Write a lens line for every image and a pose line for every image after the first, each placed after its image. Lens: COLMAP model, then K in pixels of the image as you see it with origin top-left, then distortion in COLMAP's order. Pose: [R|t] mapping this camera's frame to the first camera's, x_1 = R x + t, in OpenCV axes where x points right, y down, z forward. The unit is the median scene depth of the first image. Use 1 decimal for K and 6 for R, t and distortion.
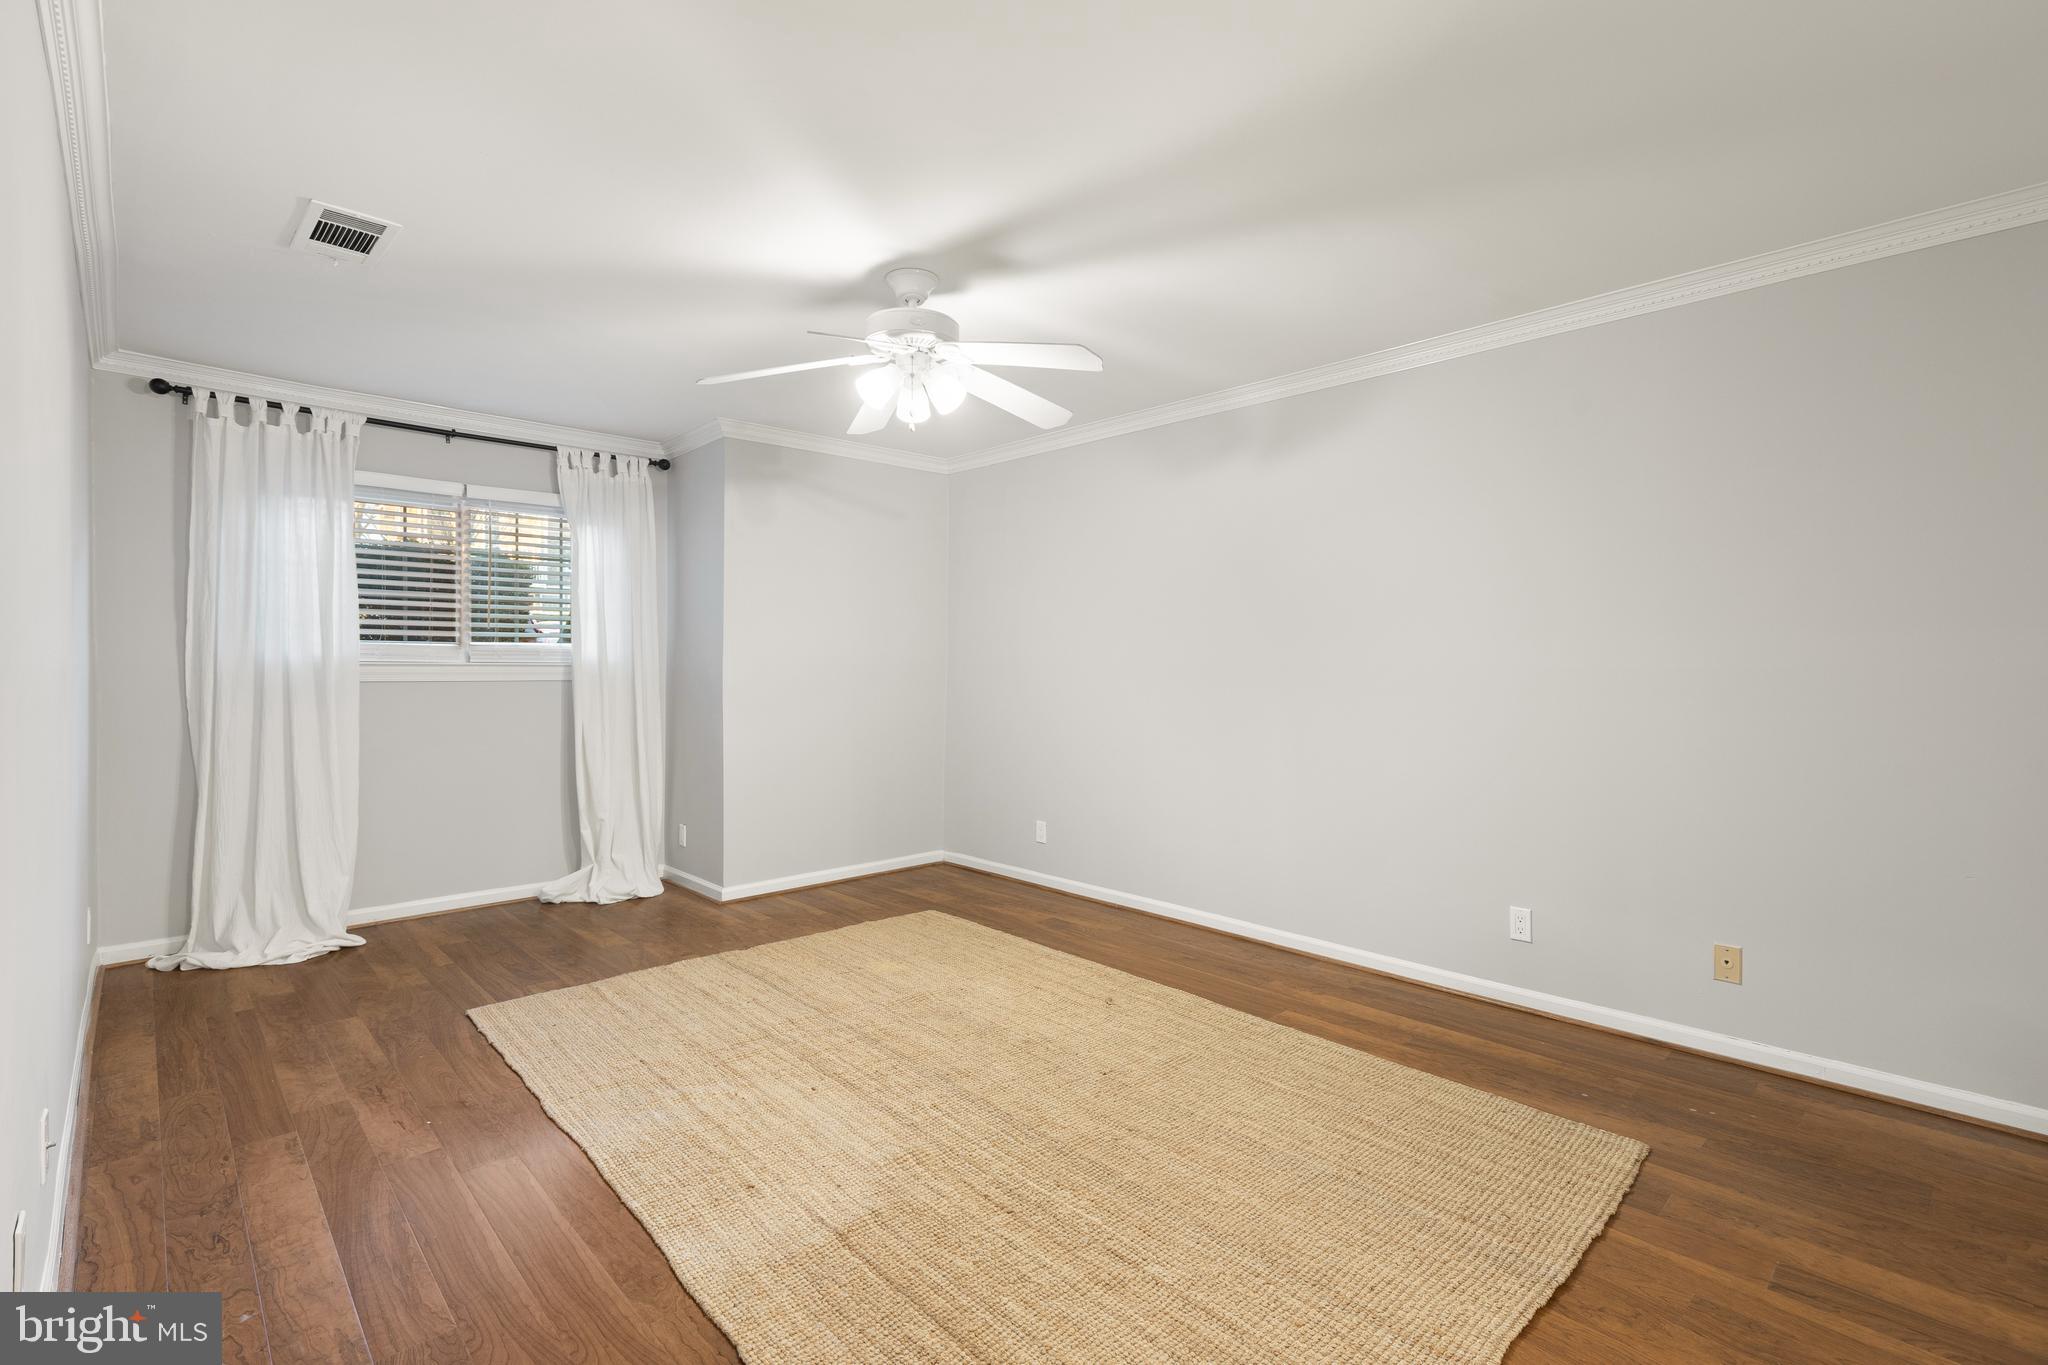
lens RADIAL K [[919.9, 0, 1022.9], [0, 919.9, 640.6], [0, 0, 1]] dist [0.008944, -0.000744]
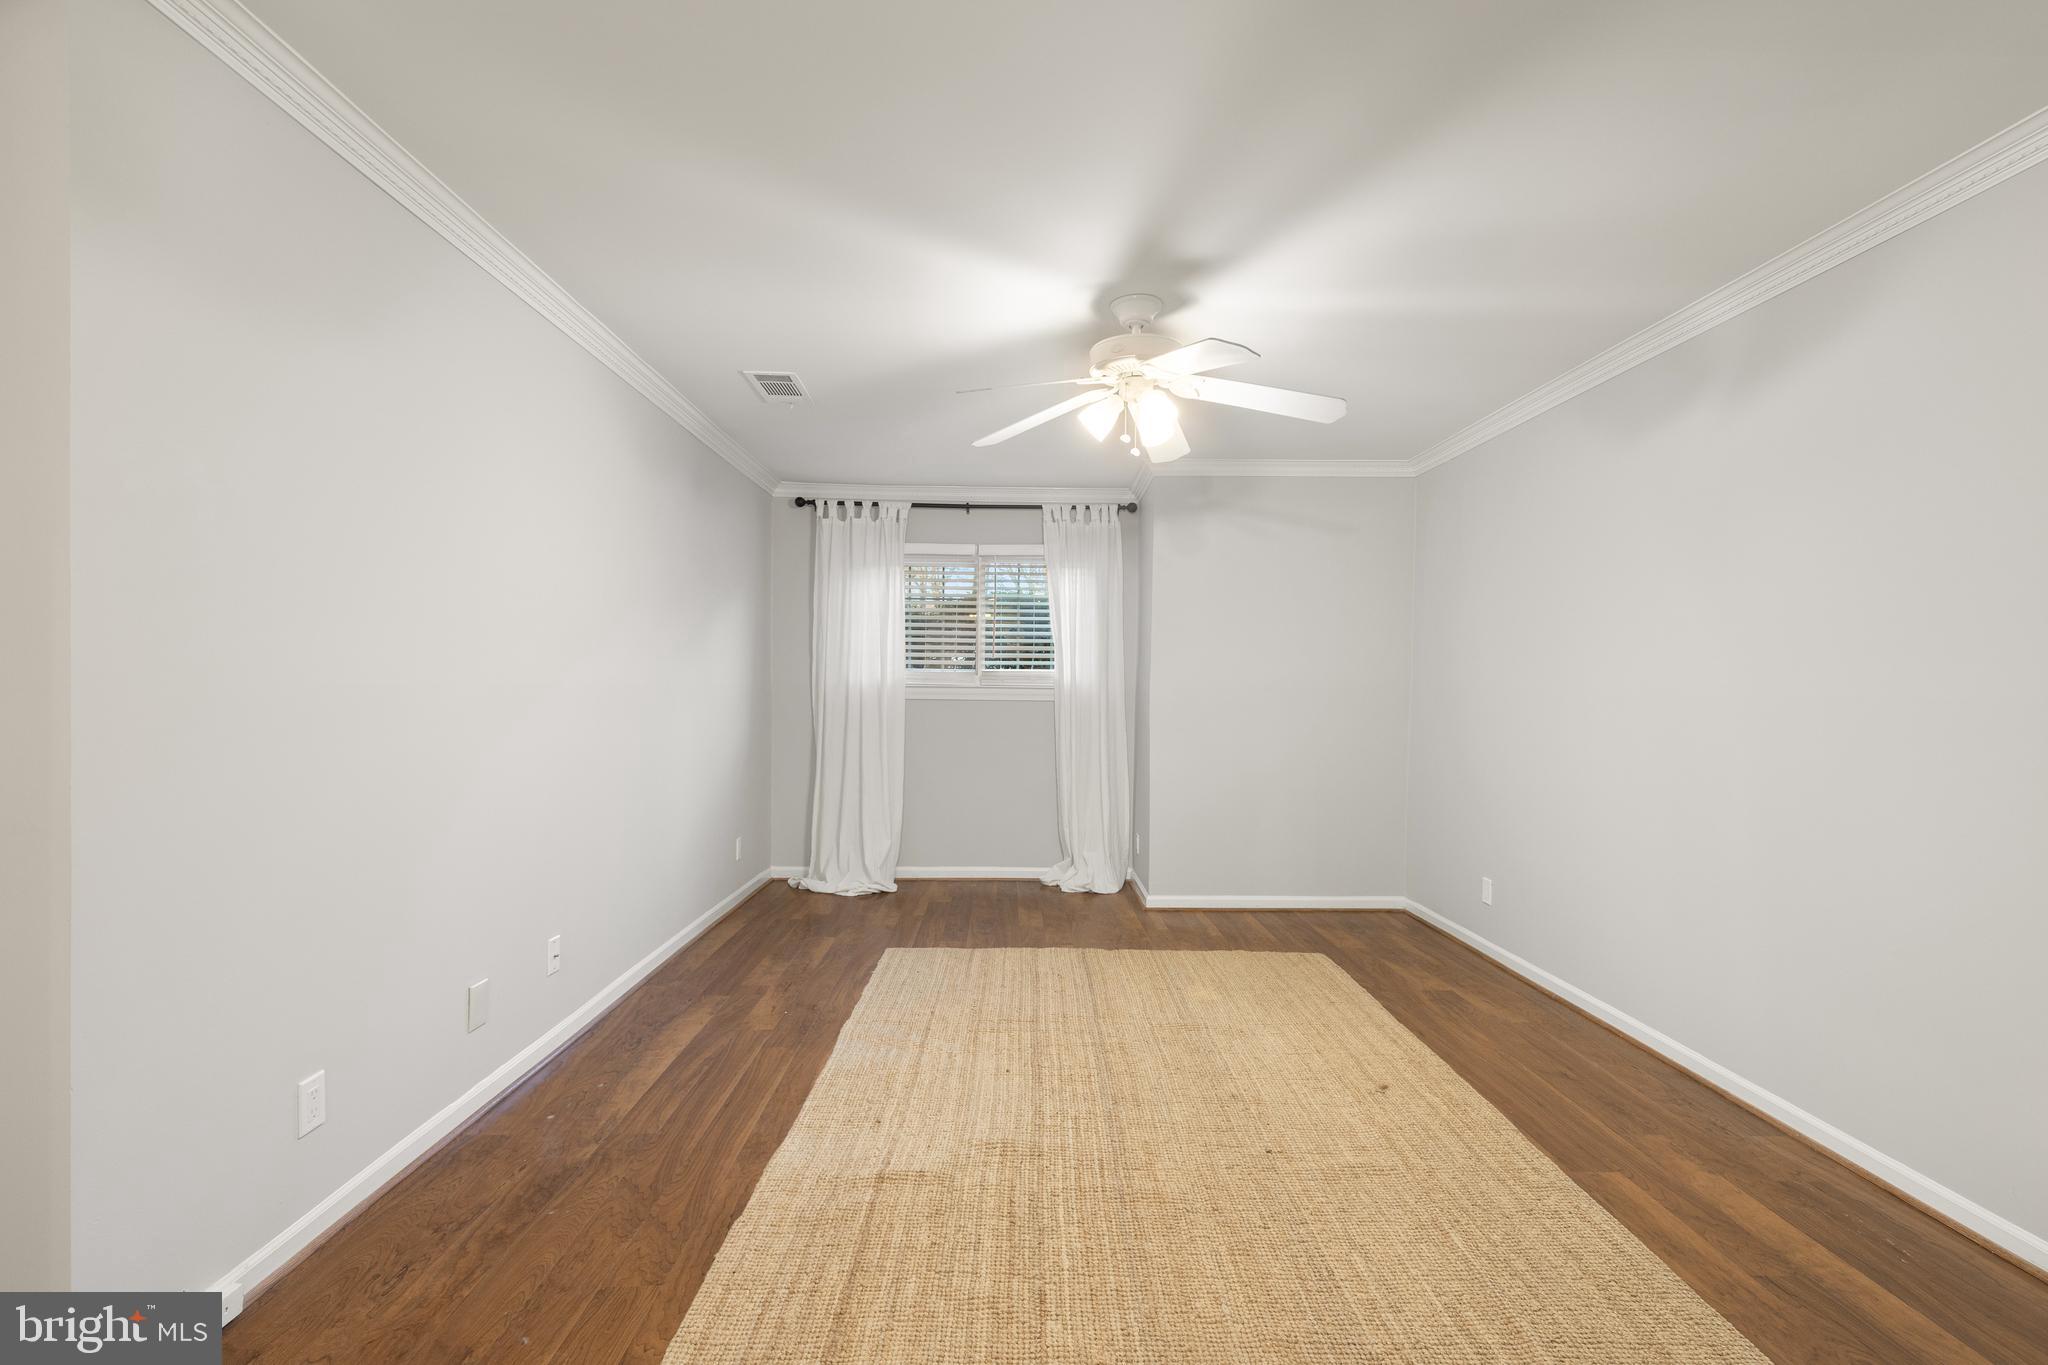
lens RADIAL K [[920.2, 0, 1037.4], [0, 920.2, 672.6], [0, 0, 1]] dist [0.015730, -0.006576]
pose [[0.747021, -0.004725, -0.664784, 0.352661], [0.009267, 0.999952, 0.003307, 0.003035], [0.664736, -0.008631, 0.747028, 0.131105]]
